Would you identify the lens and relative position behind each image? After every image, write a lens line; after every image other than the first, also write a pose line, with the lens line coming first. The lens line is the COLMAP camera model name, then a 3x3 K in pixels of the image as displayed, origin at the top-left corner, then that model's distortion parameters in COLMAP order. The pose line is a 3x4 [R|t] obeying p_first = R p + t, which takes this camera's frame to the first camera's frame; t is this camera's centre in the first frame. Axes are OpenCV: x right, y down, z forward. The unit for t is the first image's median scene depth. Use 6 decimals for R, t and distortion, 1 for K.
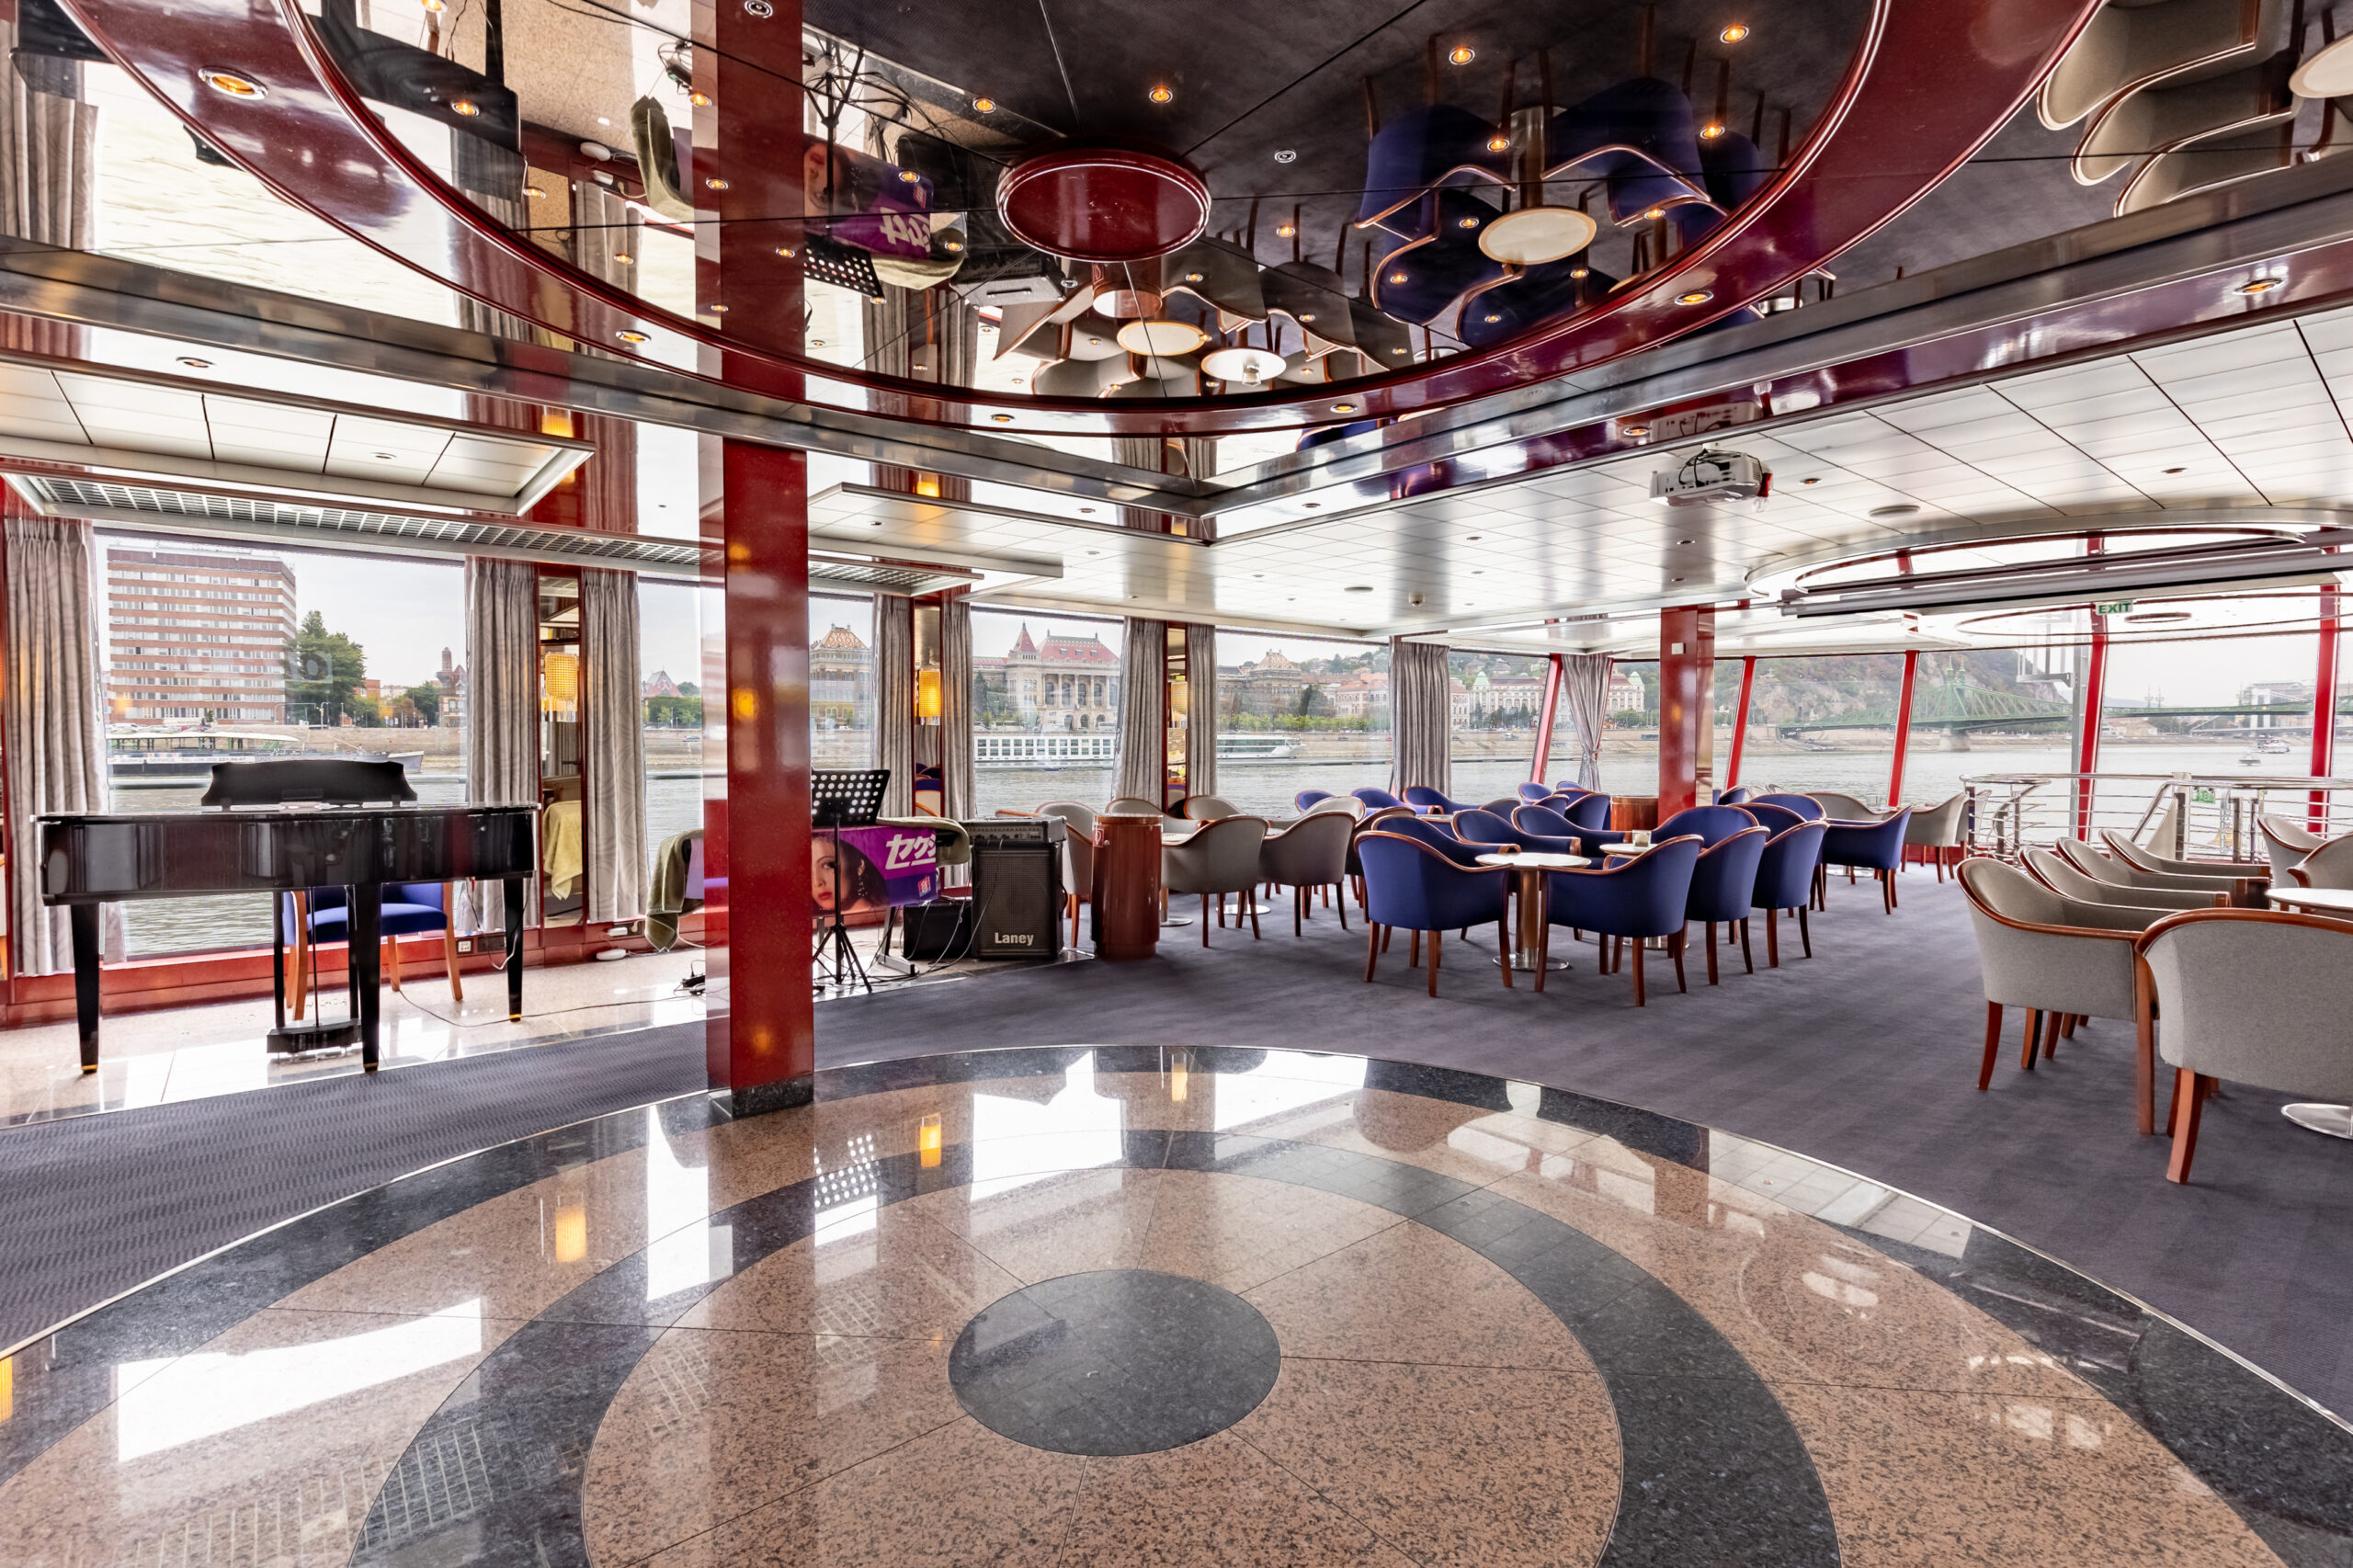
lens RADIAL K [[1104.3, 0, 1182.3], [0, 1104.3, 775.5], [0, 0, 1]] dist [-0.001241, -0.000299]
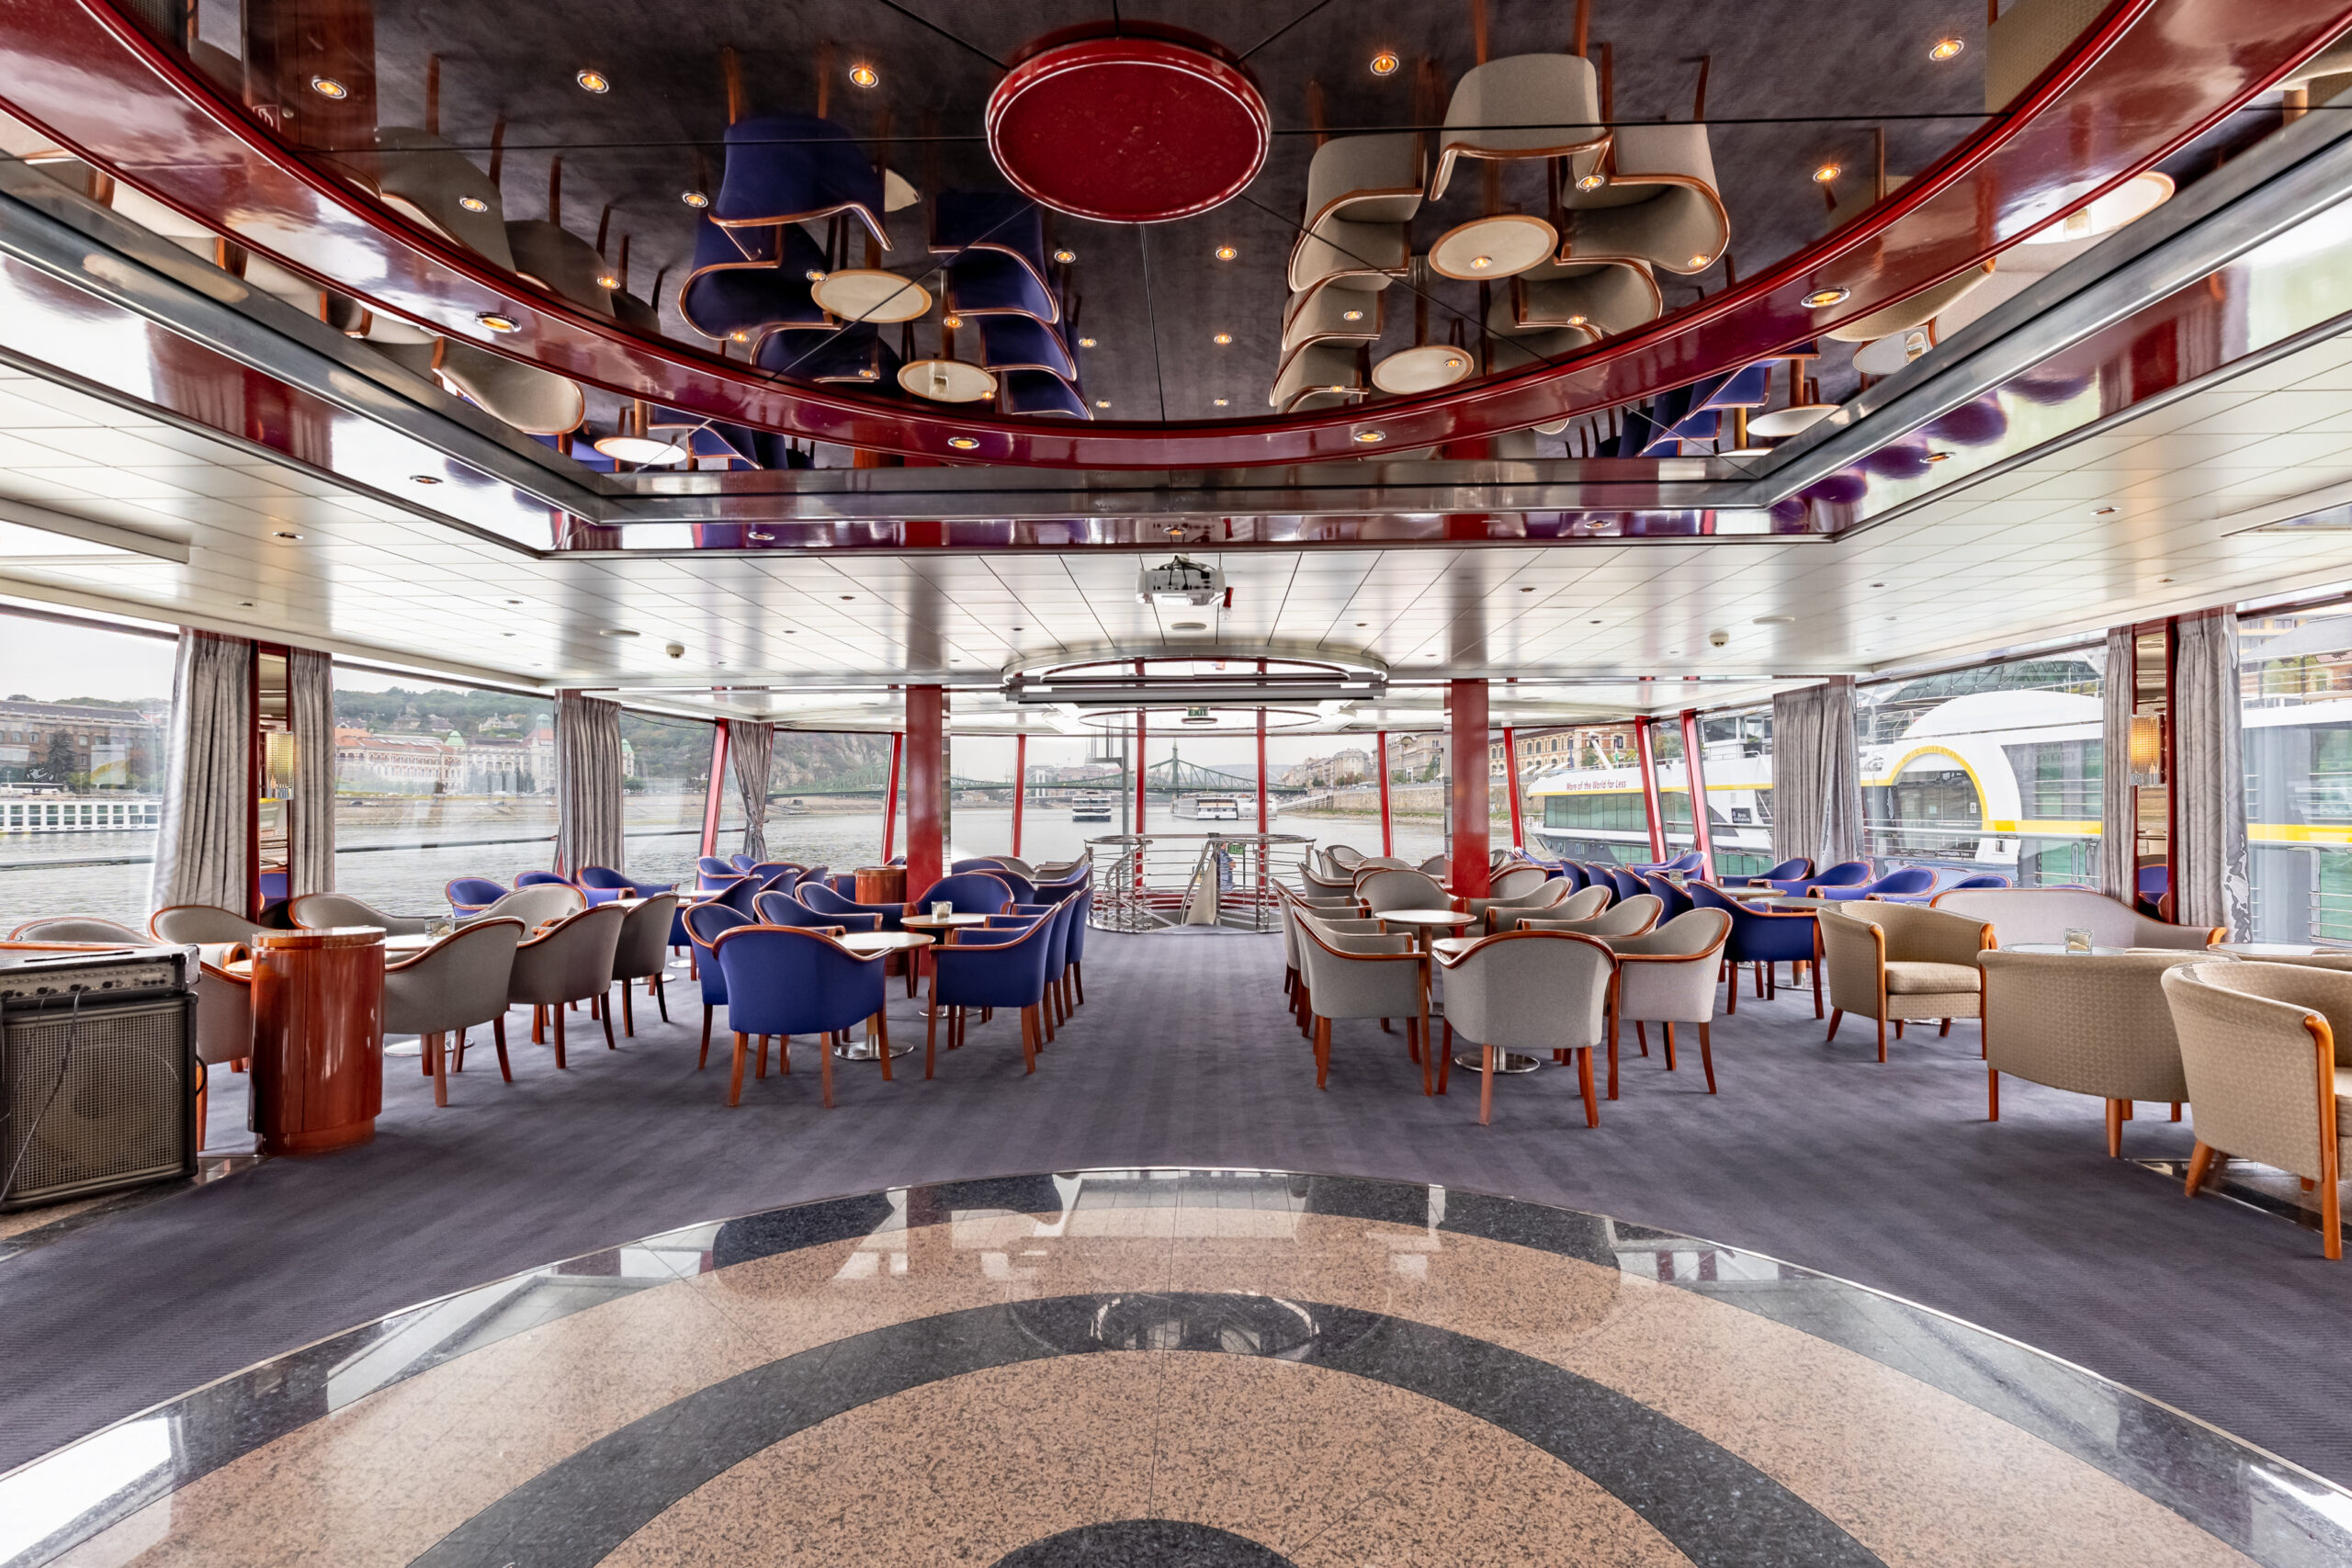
lens RADIAL K [[1088.2, 0, 1199.4], [0, 1088.2, 792.1], [0, 0, 1]] dist [-0.000573, -0.000064]
pose [[0.649262, 0.007875, 0.760524, -0.149748], [0.026790, 0.999089, -0.033216, -0.008783], [-0.760093, 0.041940, 0.648459, 0.124245]]
